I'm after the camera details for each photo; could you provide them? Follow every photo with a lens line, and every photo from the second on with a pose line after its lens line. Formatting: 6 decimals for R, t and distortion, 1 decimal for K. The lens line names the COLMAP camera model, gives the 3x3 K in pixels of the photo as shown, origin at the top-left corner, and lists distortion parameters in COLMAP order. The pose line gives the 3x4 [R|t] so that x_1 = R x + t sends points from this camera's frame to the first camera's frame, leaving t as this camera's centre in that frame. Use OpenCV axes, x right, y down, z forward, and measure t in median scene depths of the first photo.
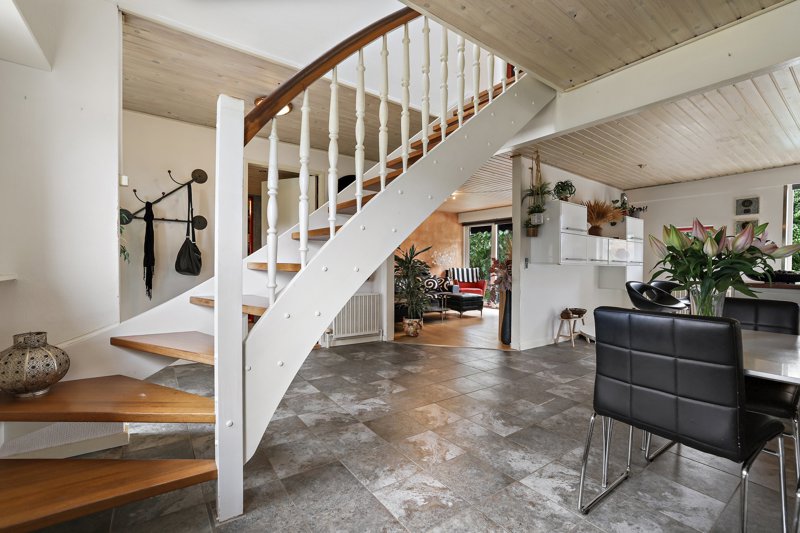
lens RADIAL K [[353.2, 0, 394.0], [0, 353.2, 263.2], [0, 0, 1]] dist [-0.008634, 0.002711]
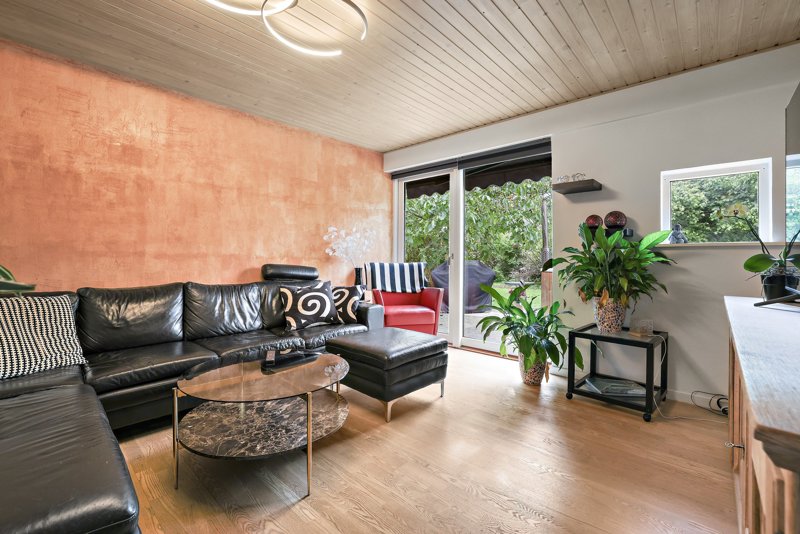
lens RADIAL K [[353.2, 0, 410.2], [0, 353.2, 252.5], [0, 0, 1]] dist [-0.008634, 0.002711]
pose [[0.972173, -0.005974, 0.234187, 0.107939], [0.004818, 0.999973, 0.005510, -0.002919], [-0.234214, -0.004228, 0.972176, 0.535641]]
